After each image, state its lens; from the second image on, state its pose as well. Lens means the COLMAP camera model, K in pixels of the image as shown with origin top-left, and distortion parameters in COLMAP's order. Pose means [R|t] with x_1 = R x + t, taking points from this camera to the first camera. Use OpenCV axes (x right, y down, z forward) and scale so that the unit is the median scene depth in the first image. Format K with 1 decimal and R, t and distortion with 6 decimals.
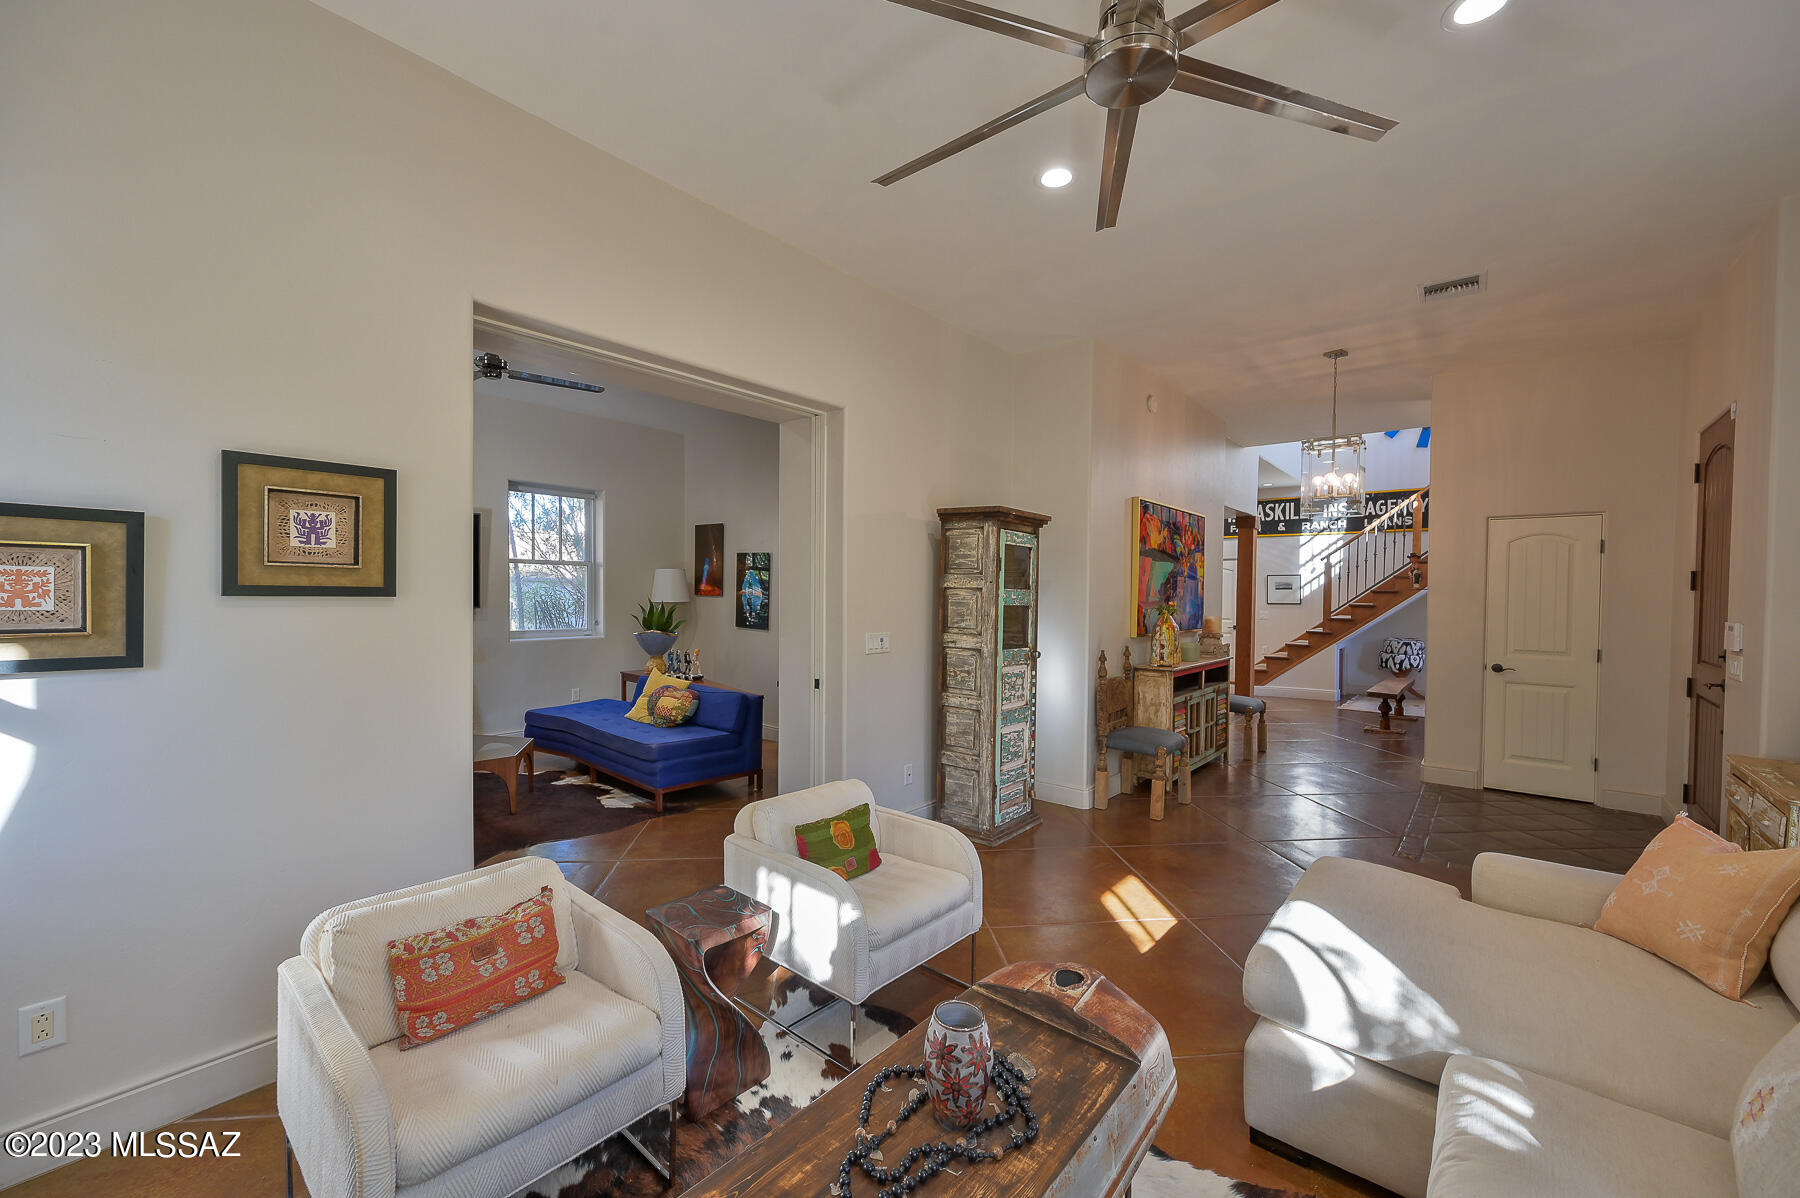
lens RADIAL K [[706.3, 0, 895.5], [0, 706.3, 597.1], [0, 0, 1]] dist [0.001343, -0.000069]
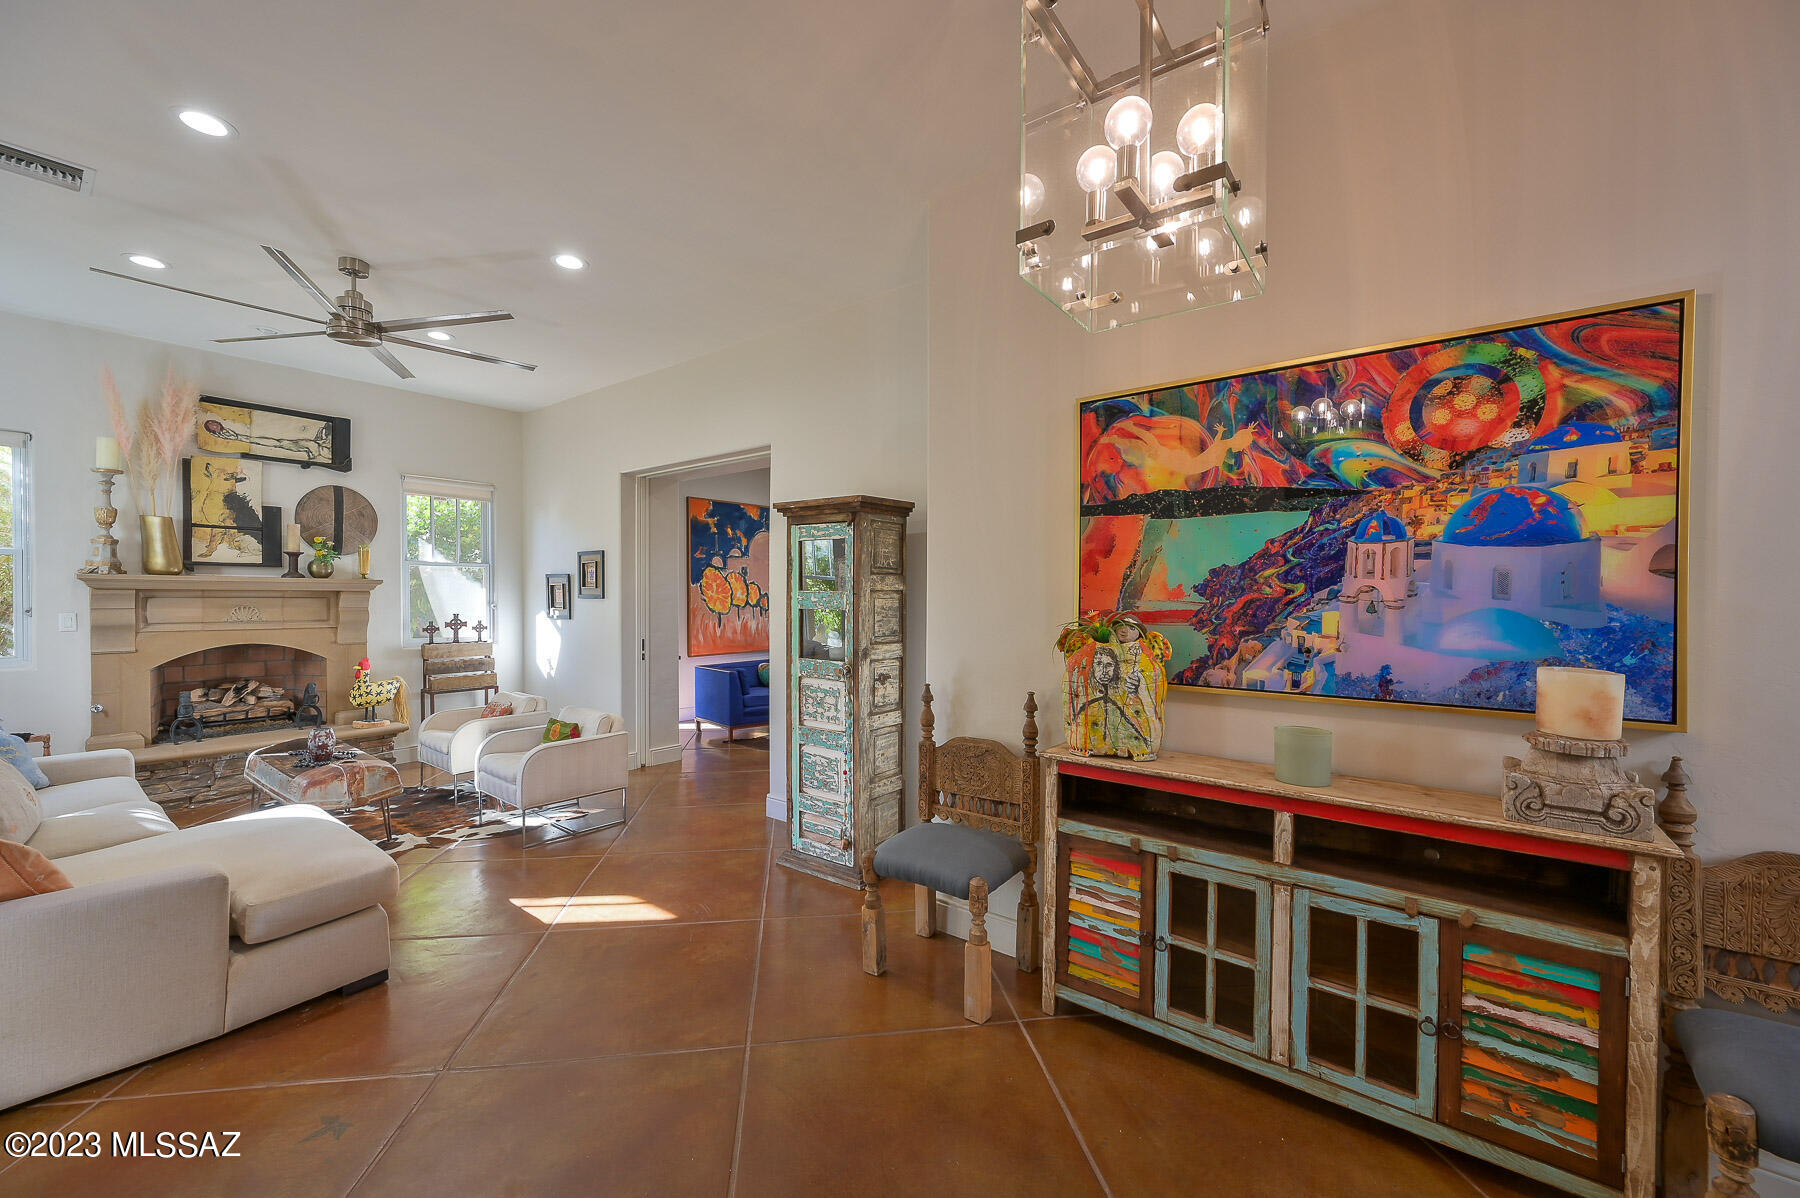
lens RADIAL K [[706.3, 0, 906.3], [0, 706.3, 599.5], [0, 0, 1]] dist [0.001343, -0.000069]
pose [[0.049576, -0.006884, -0.998747, 1.036336], [-0.012664, 0.999892, -0.007521, 0.004831], [0.998690, 0.013021, 0.049484, 1.060645]]
